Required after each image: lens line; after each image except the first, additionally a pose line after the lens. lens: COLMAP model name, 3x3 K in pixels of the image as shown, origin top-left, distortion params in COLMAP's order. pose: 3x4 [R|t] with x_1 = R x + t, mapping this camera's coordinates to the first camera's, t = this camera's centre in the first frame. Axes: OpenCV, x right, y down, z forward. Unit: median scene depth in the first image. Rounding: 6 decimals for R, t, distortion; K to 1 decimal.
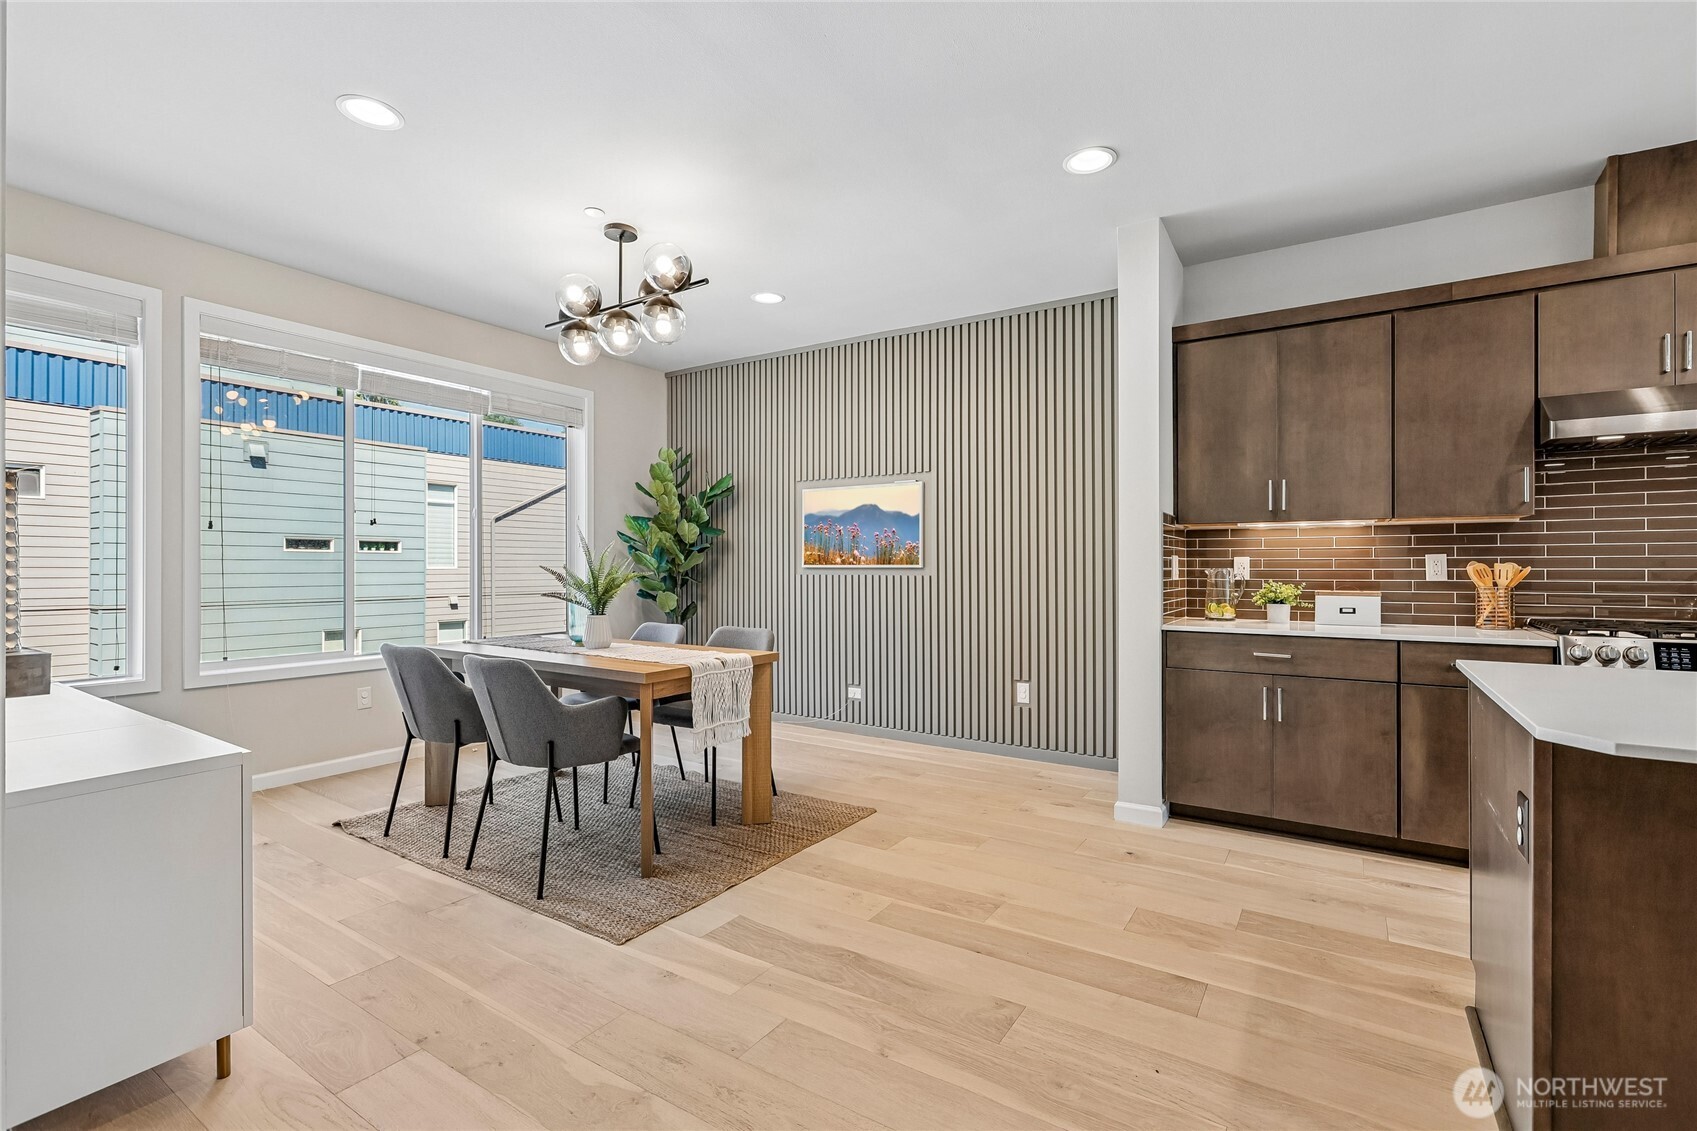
lens RADIAL K [[761.5, 0, 848.5], [0, 761.5, 565.5], [0, 0, 1]] dist [-0.004696, -0.000672]
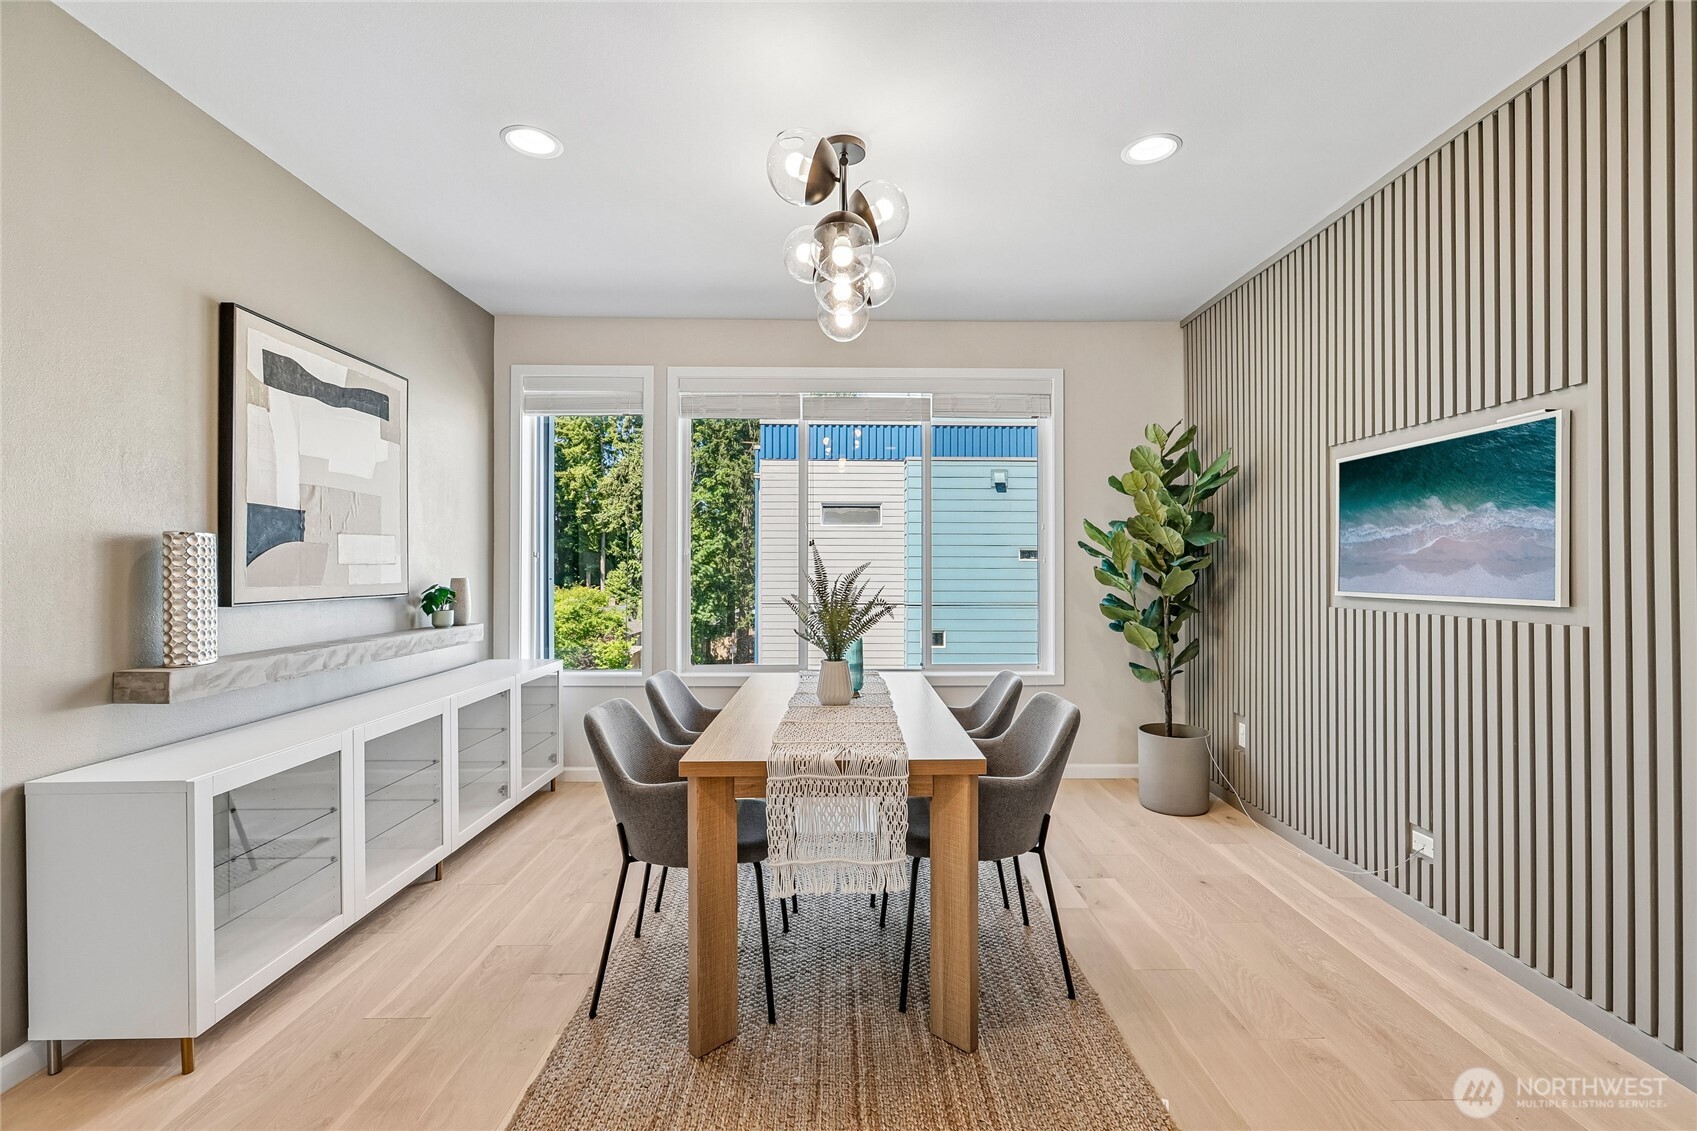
lens RADIAL K [[744.2, 0, 851.6], [0, 744.2, 569.5], [0, 0, 1]] dist [-0.006012, -0.000400]
pose [[0.562977, -0.000609, -0.826473, 0.215611], [0.001731, 0.999998, 0.000442, -0.019356], [0.826471, -0.001679, 0.562977, 0.423184]]
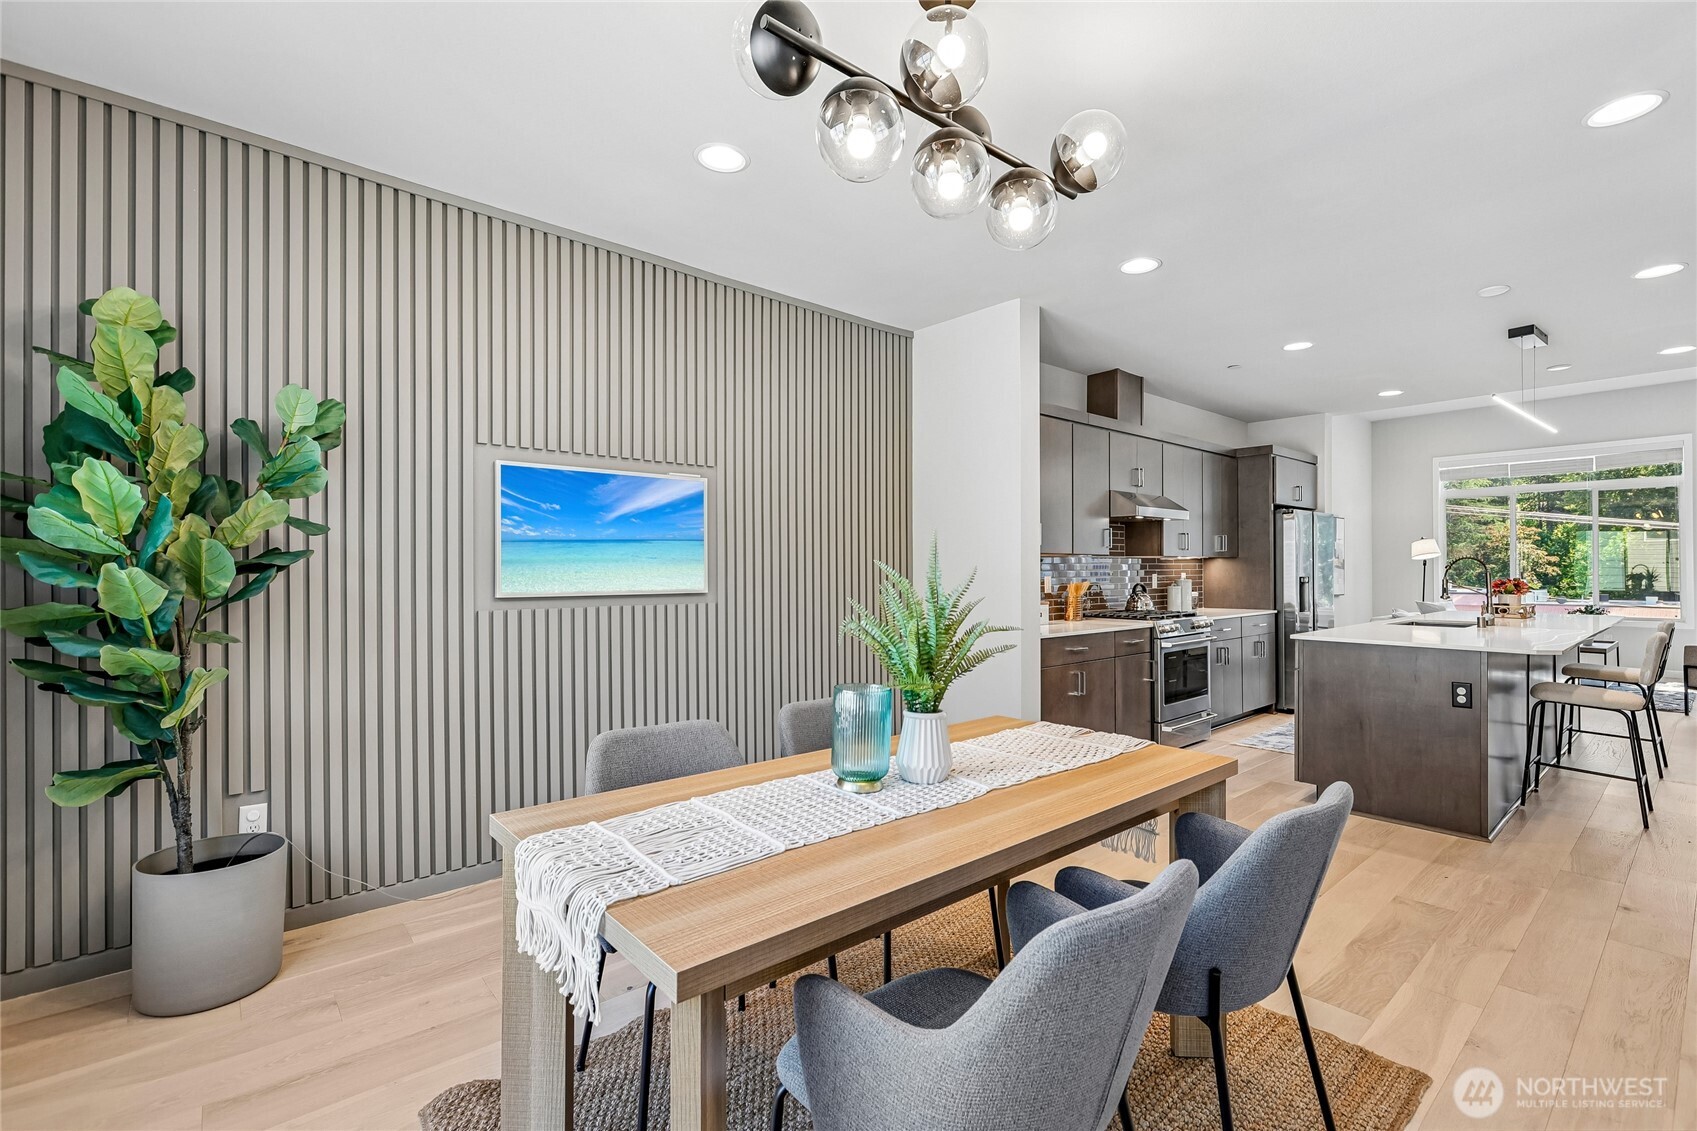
lens RADIAL K [[761.5, 0, 848.5], [0, 761.5, 565.5], [0, 0, 1]] dist [-0.004696, -0.000672]
pose [[0.272460, 0.003632, 0.962160, -0.594501], [0.001378, 0.999990, -0.004165, -0.019940], [-0.962166, 0.002461, 0.272453, 0.657833]]
